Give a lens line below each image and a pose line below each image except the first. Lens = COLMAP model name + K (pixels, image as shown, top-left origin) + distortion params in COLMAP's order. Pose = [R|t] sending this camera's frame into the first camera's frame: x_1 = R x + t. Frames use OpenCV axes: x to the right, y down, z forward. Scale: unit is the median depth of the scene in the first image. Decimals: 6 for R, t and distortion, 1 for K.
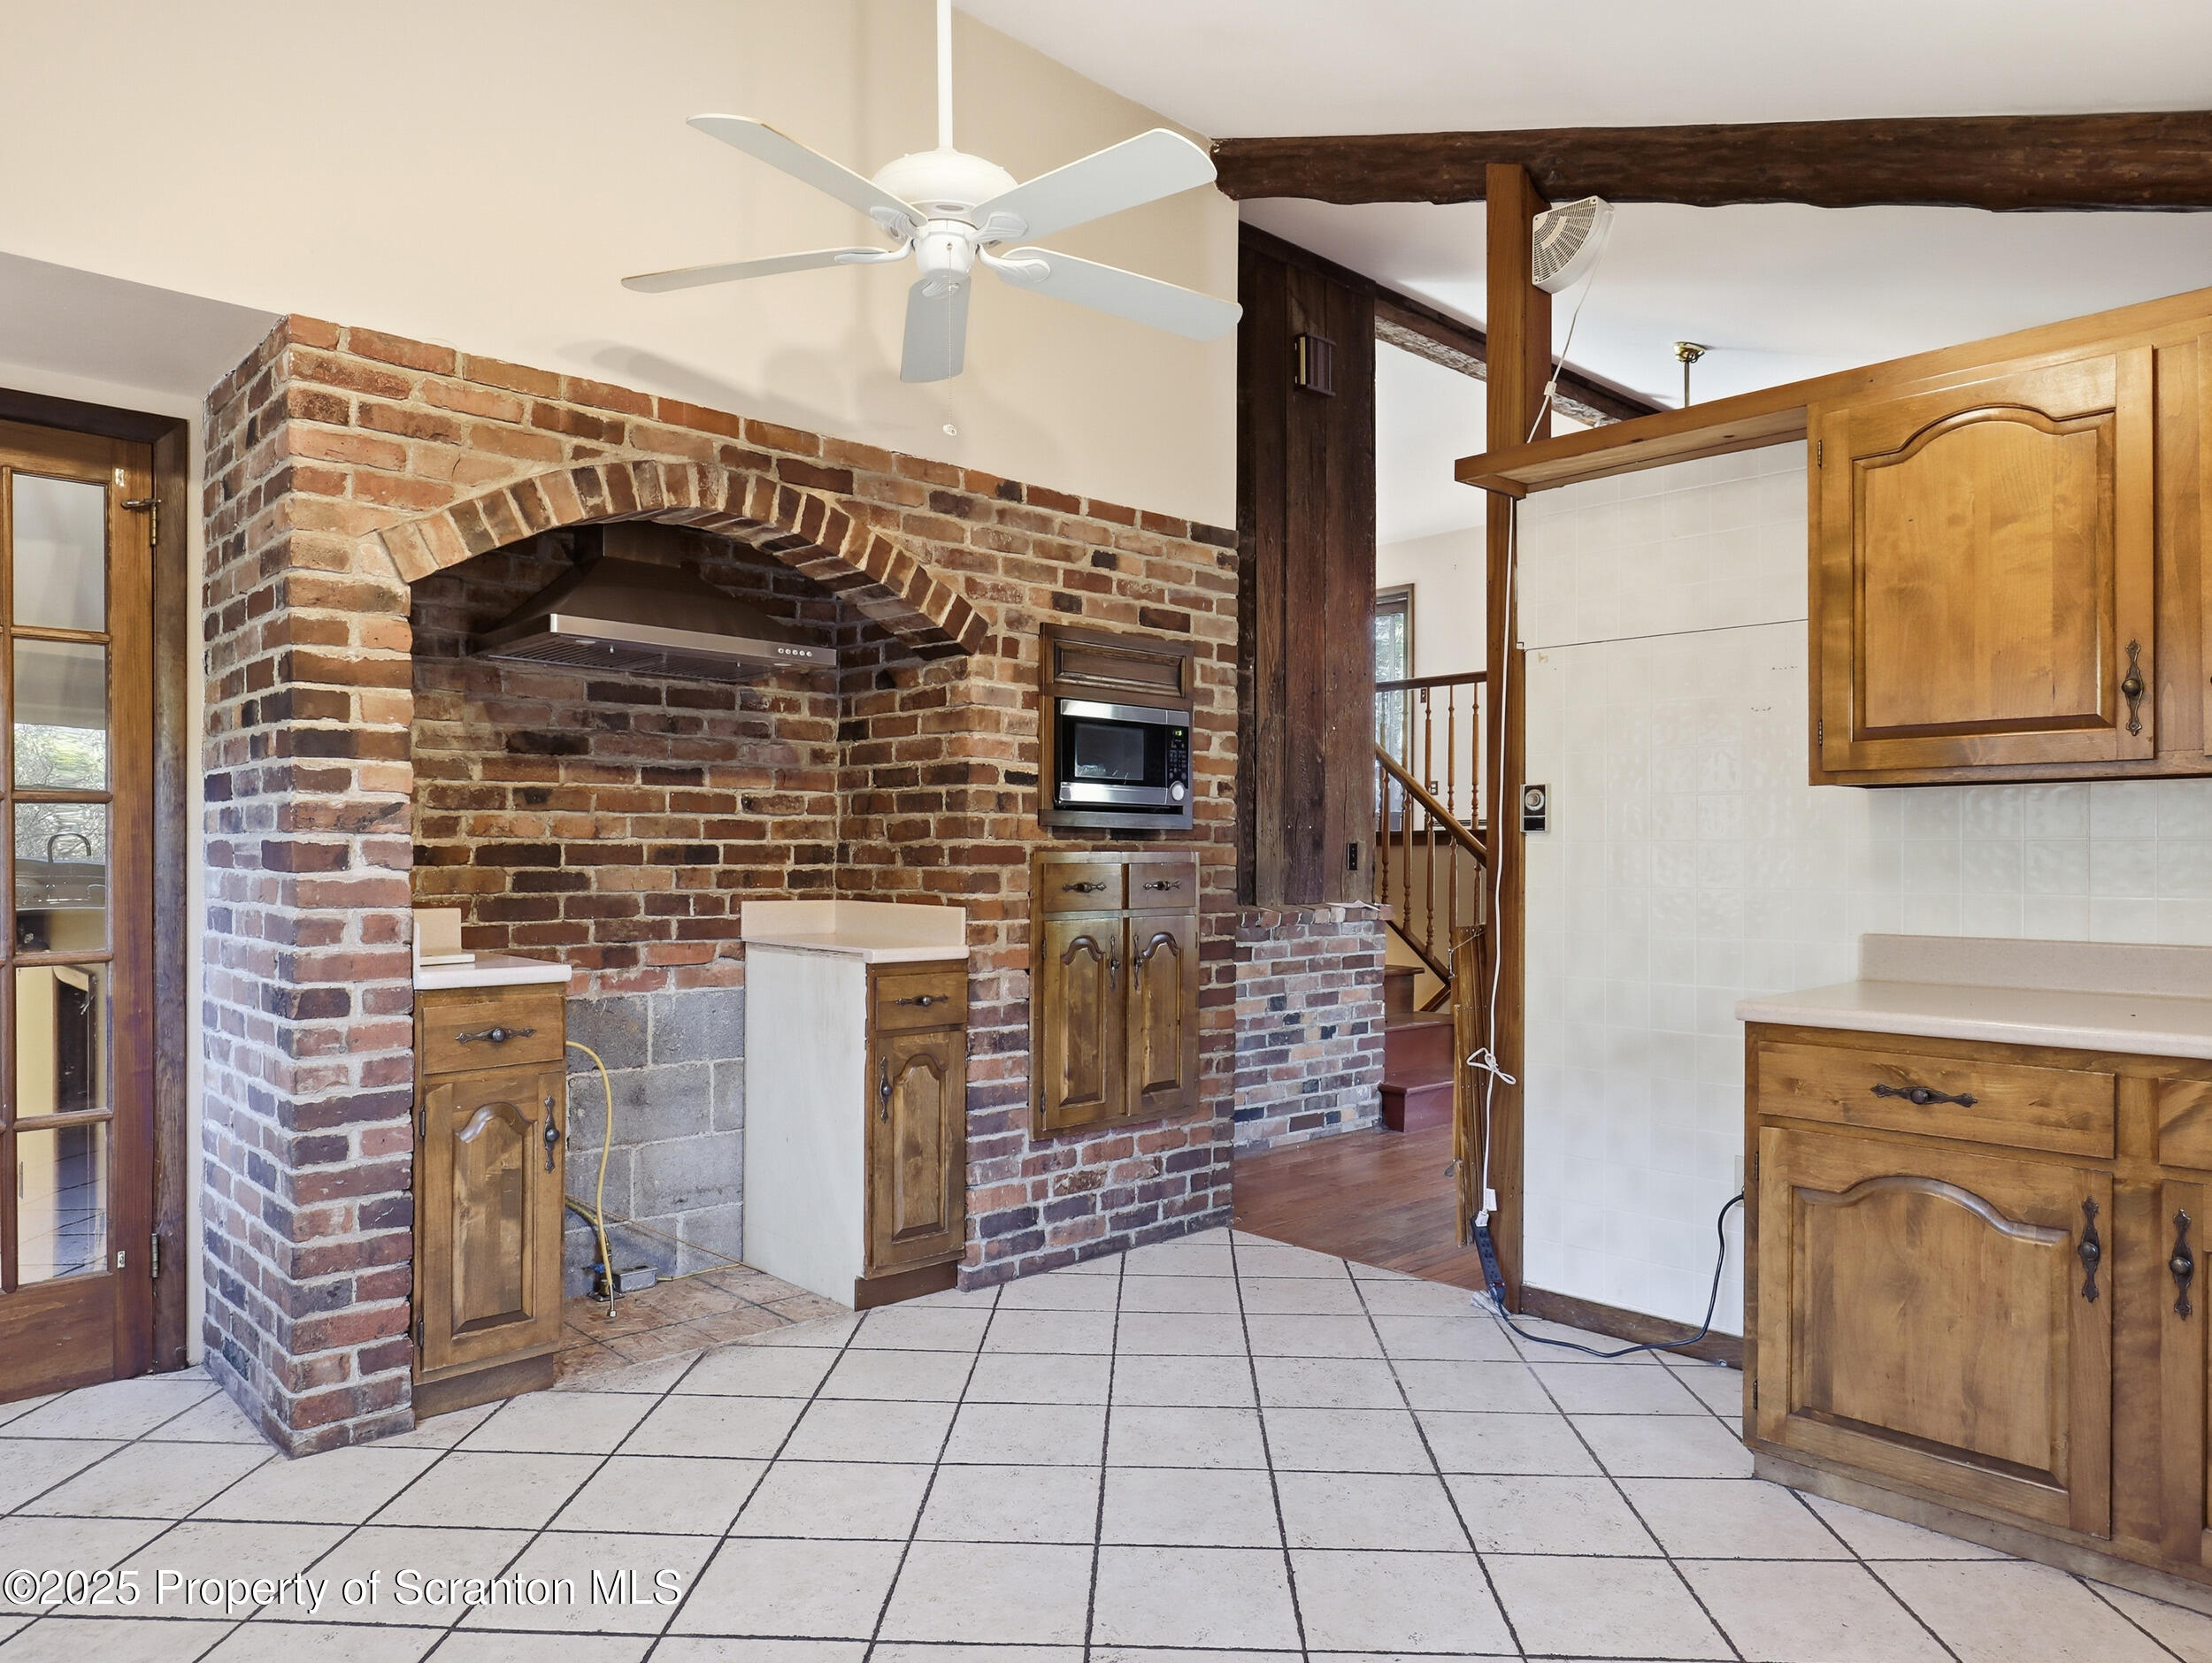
lens RADIAL K [[1470.5, 0, 1106.4], [0, 1470.5, 850.6], [0, 0, 1]] dist [0.006101, 0.001657]
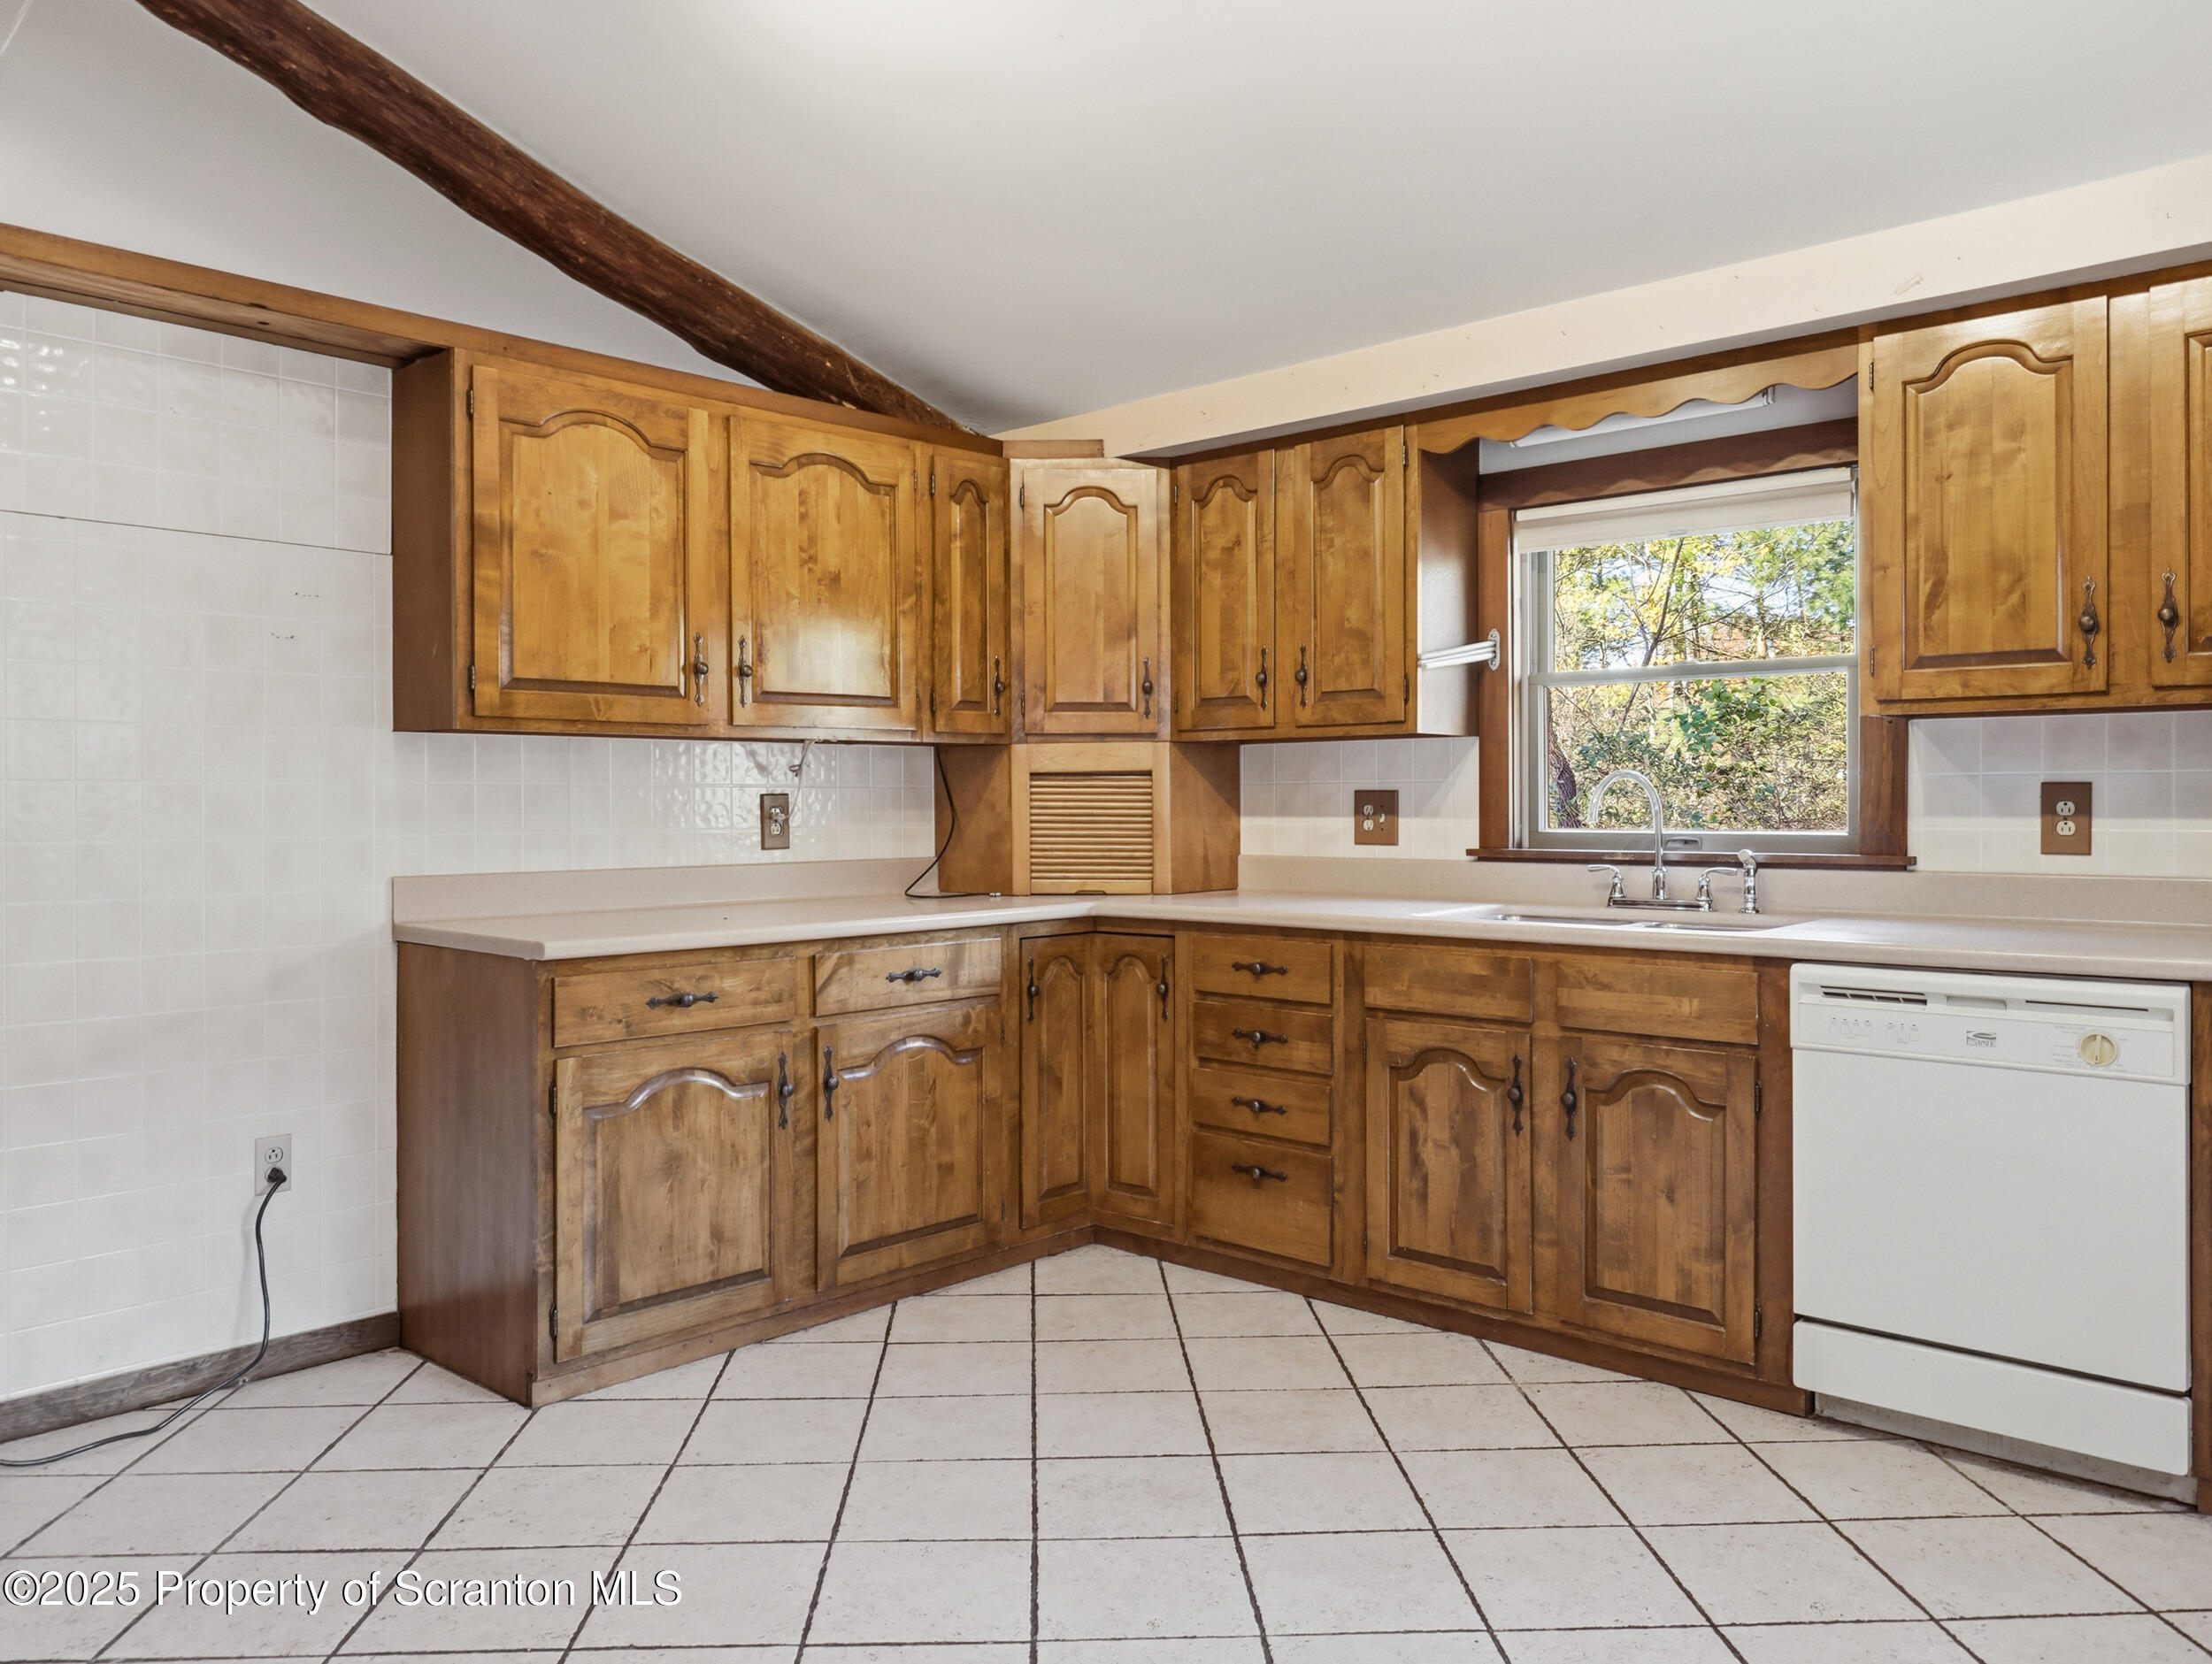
lens RADIAL K [[1655.3, 0, 1103.3], [0, 1655.3, 808.0], [0, 0, 1]] dist [0.004300, -0.000608]
pose [[-0.075603, -0.003362, 0.997132, -0.771700], [-0.000159, 0.999994, 0.003359, 0.006789], [-0.997138, 0.000095, -0.075603, 0.735898]]
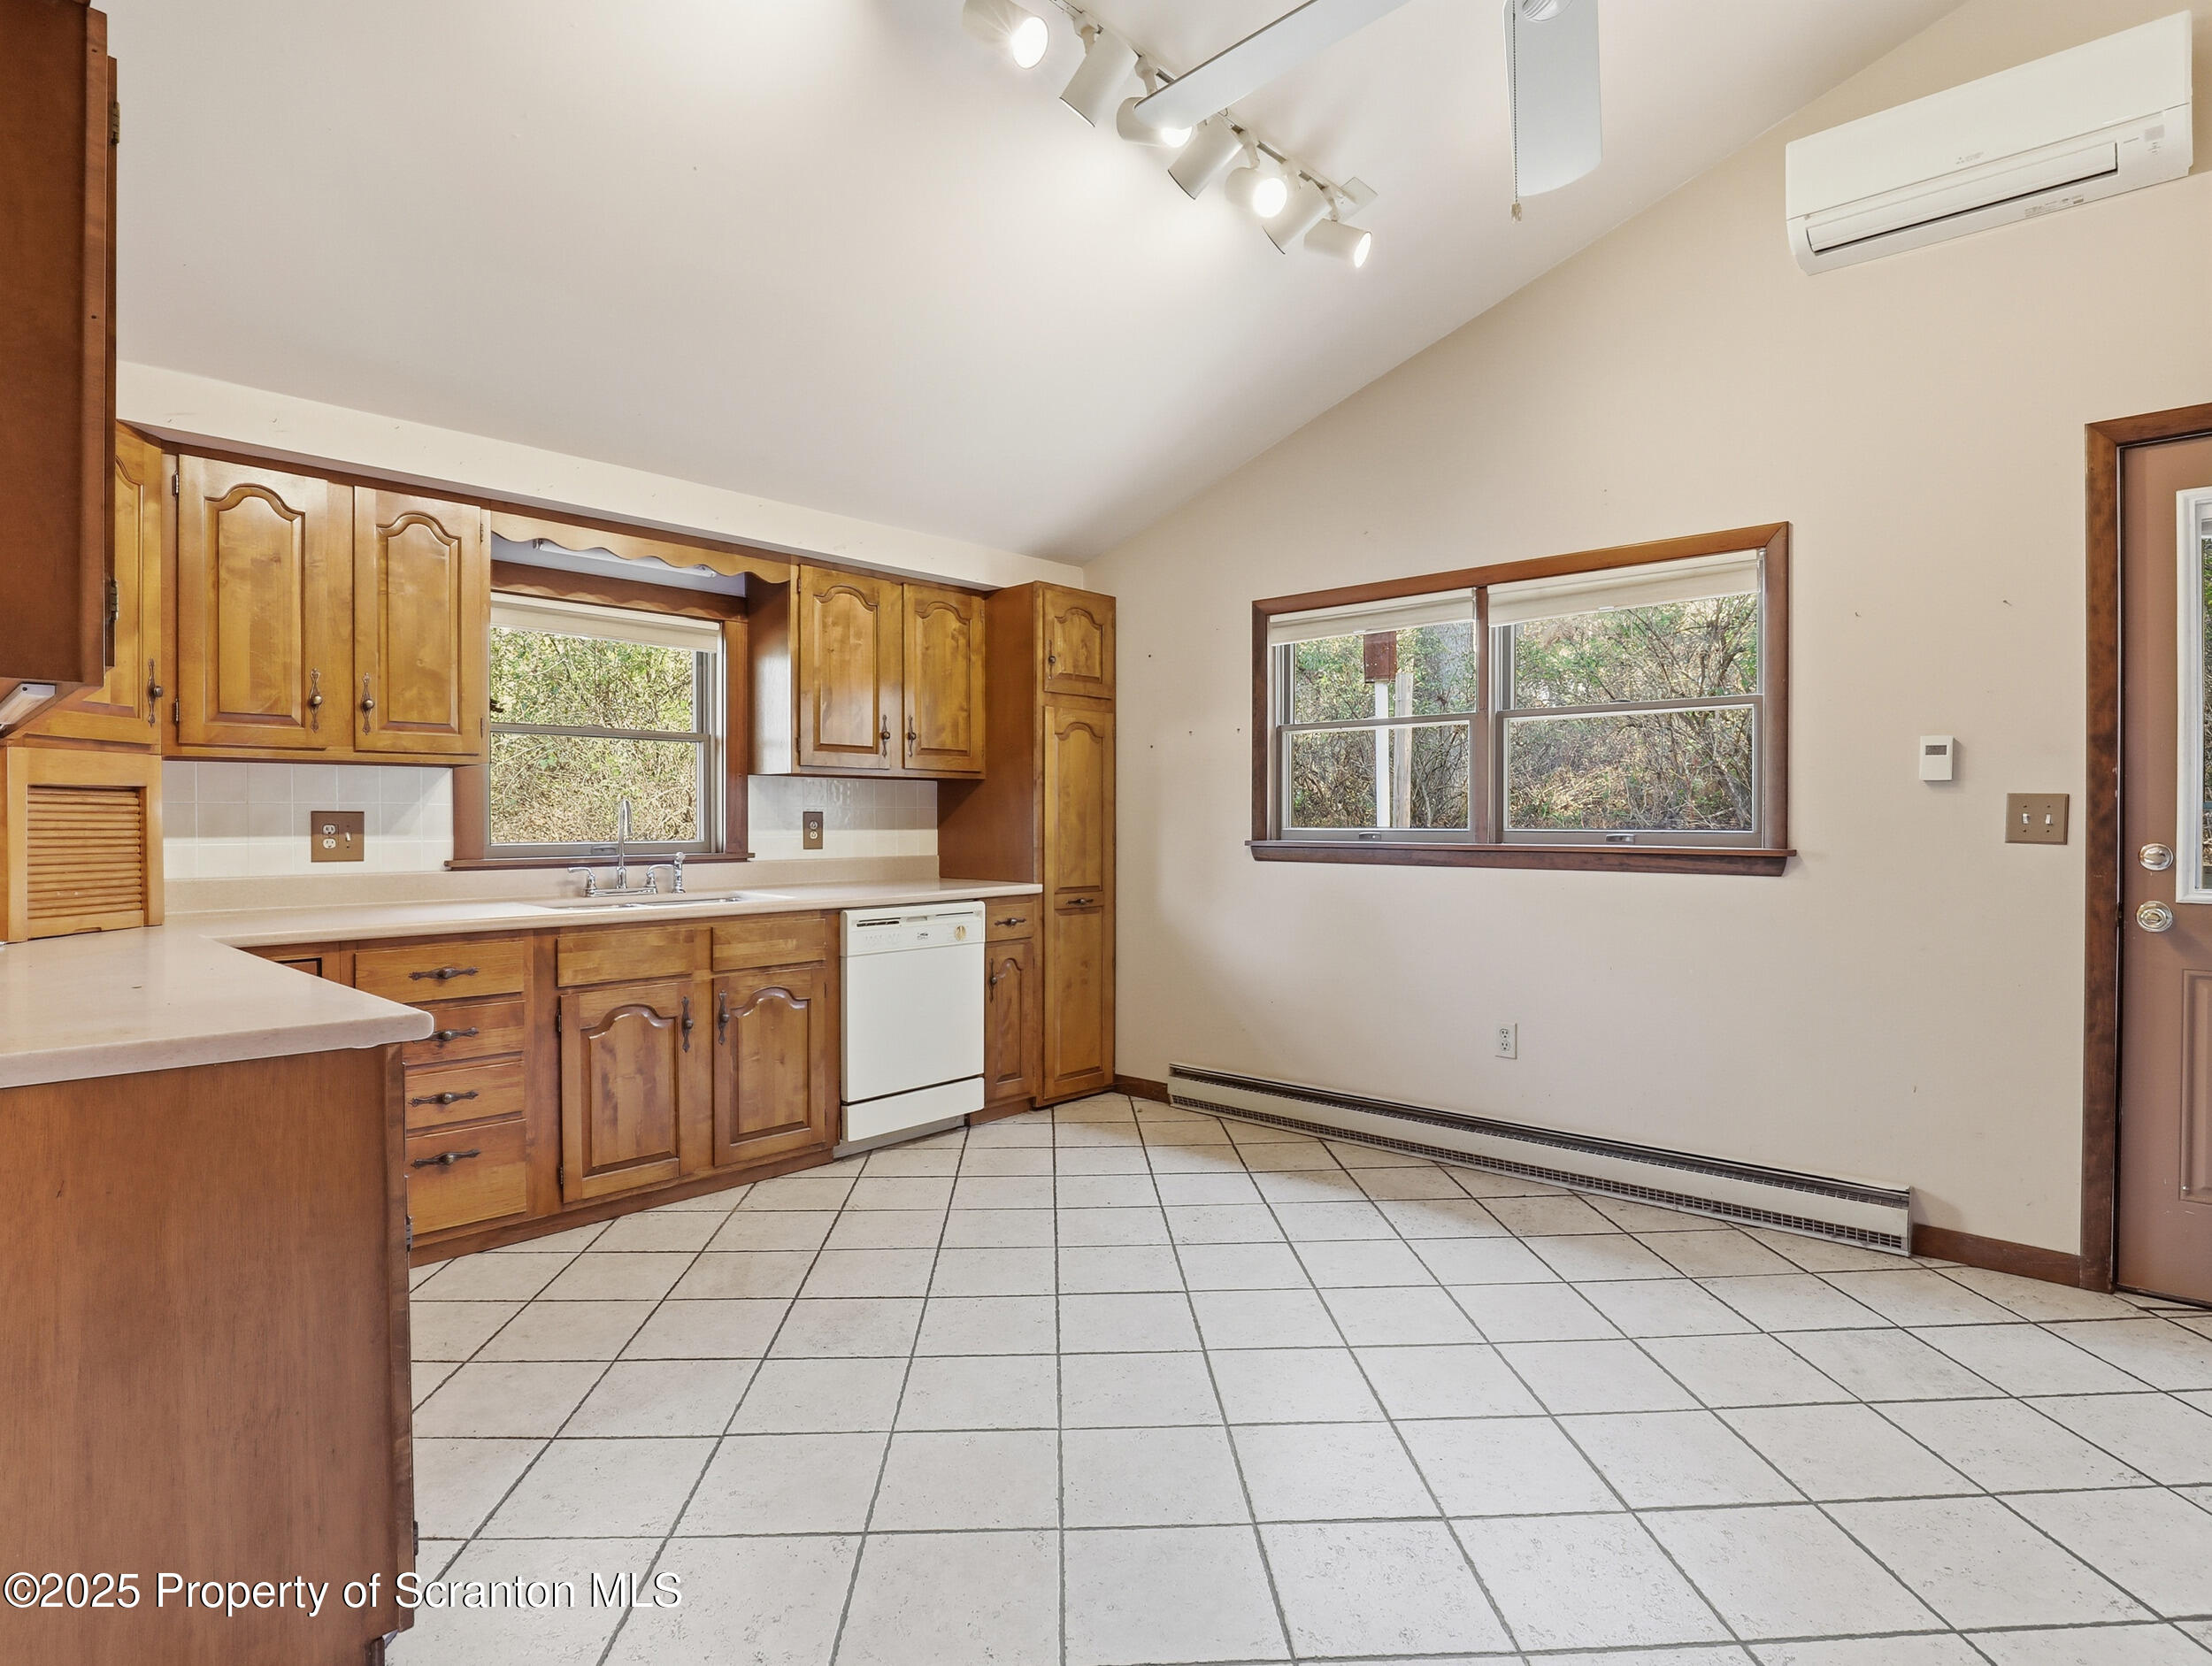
lens RADIAL K [[1178.0, 0, 1101.3], [0, 1178.0, 833.6], [0, 0, 1]] dist [-0.021507, 0.002099]
pose [[-0.996920, 0.002990, -0.078365, 0.144768], [0.002385, 0.999967, 0.007809, 0.010784], [0.078386, 0.007598, -0.996894, 1.682912]]
